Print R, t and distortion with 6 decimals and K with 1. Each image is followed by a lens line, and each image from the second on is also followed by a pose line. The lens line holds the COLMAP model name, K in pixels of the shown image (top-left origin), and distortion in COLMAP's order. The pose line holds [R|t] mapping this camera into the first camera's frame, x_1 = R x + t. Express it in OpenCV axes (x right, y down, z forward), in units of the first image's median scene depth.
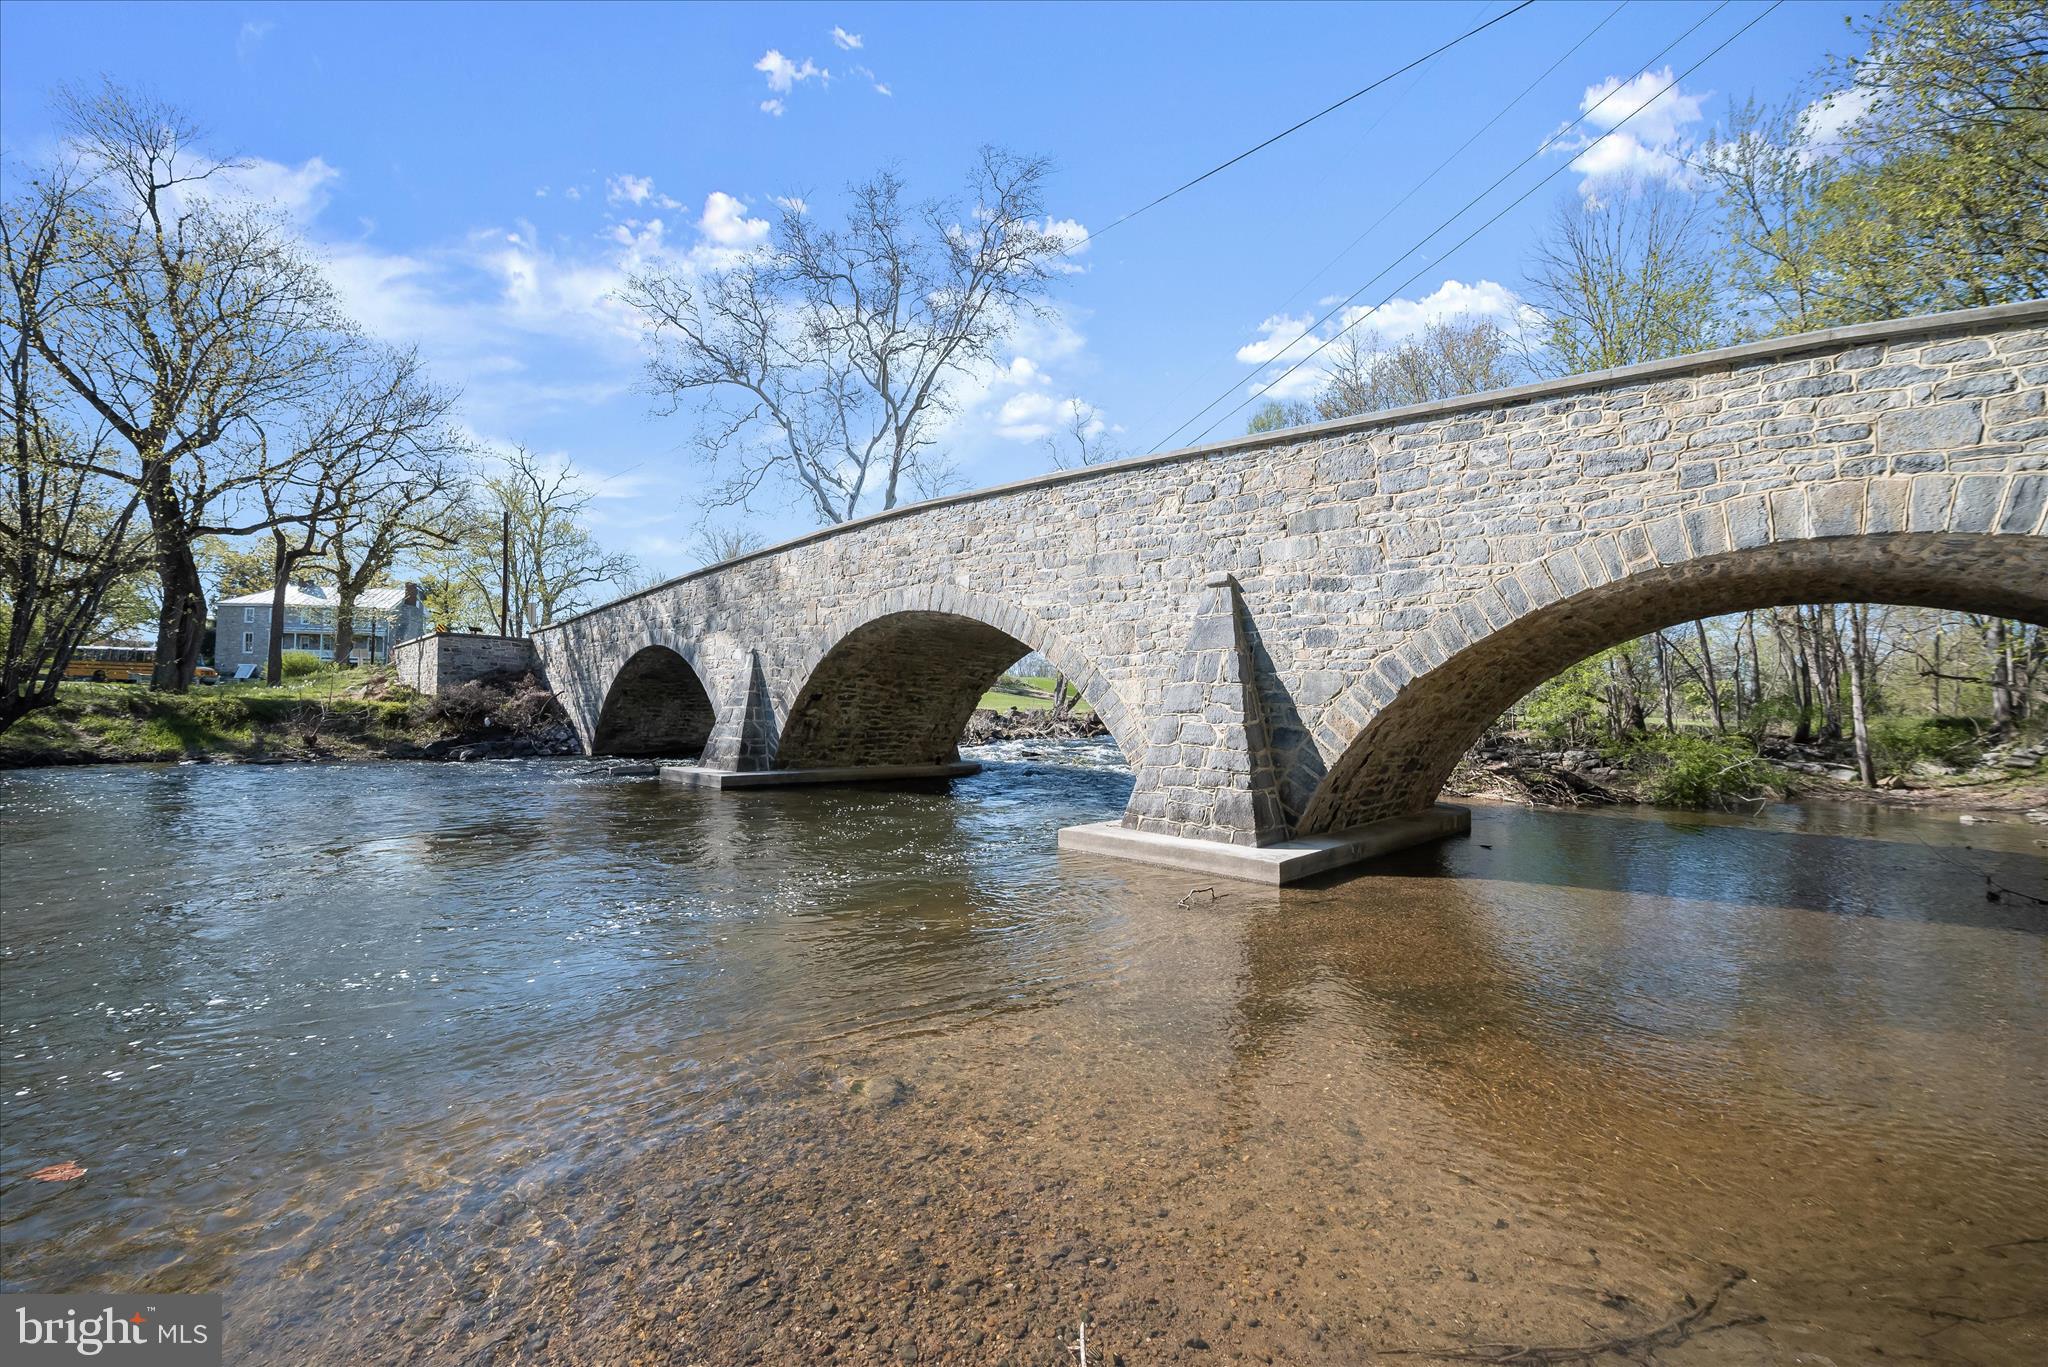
lens RADIAL K [[808.1, 0, 1028.9], [0, 808.1, 688.8], [0, 0, 1]] dist [-0.001679, -0.000192]
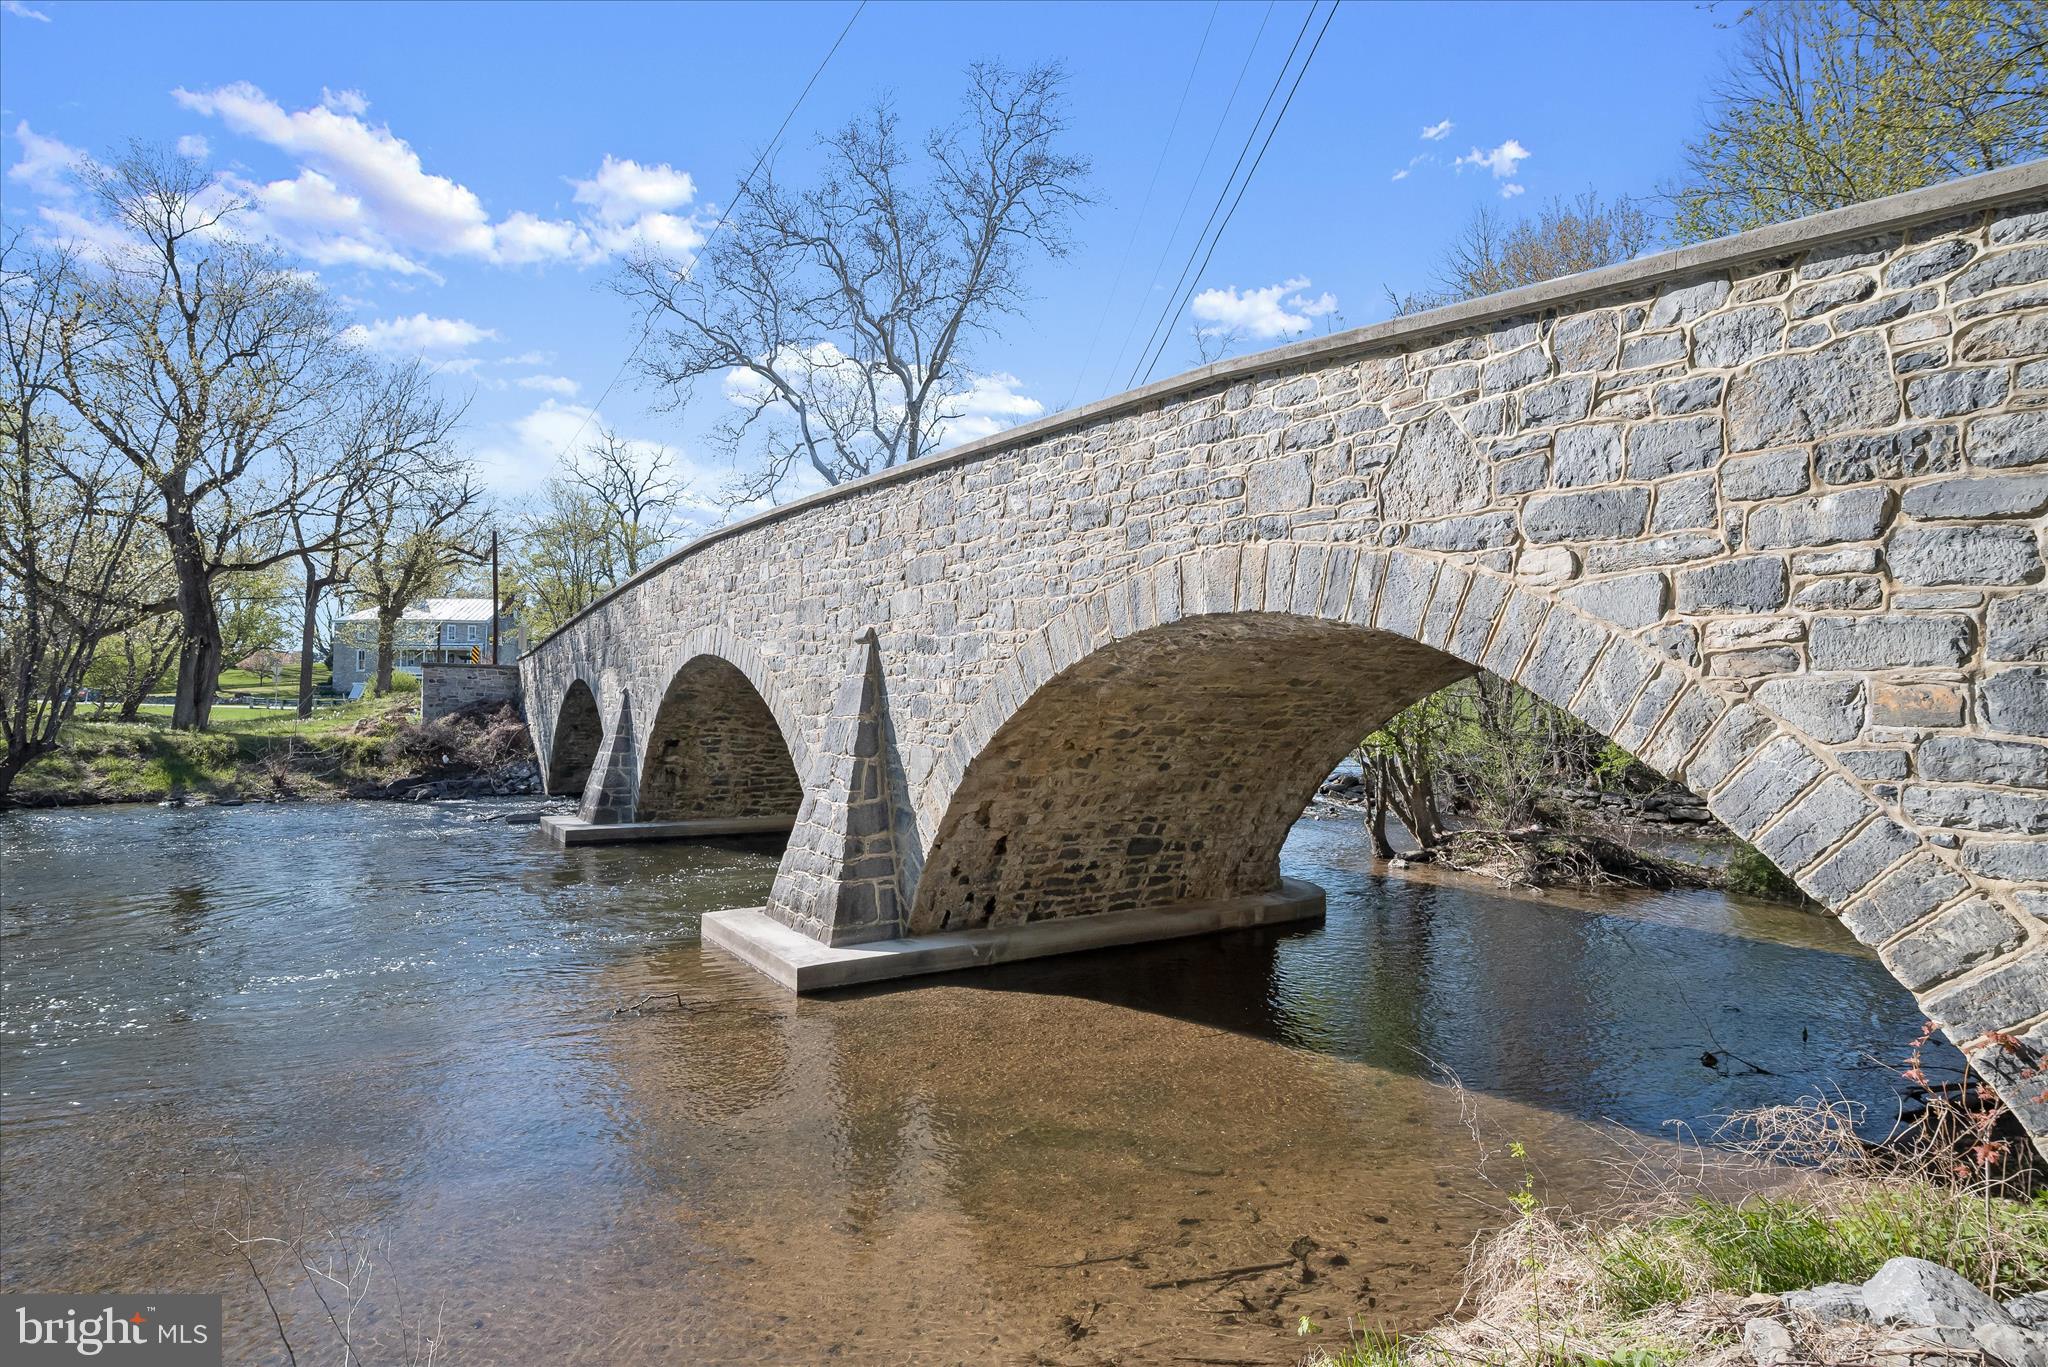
lens RADIAL K [[1021.3, 0, 1024.8], [0, 1021.3, 692.8], [0, 0, 1]] dist [0.001686, -0.010282]
pose [[0.973329, -0.013914, -0.228991, 0.344562], [0.014590, 0.999893, 0.001257, -0.037305], [0.228949, -0.004565, 0.973428, -0.020156]]
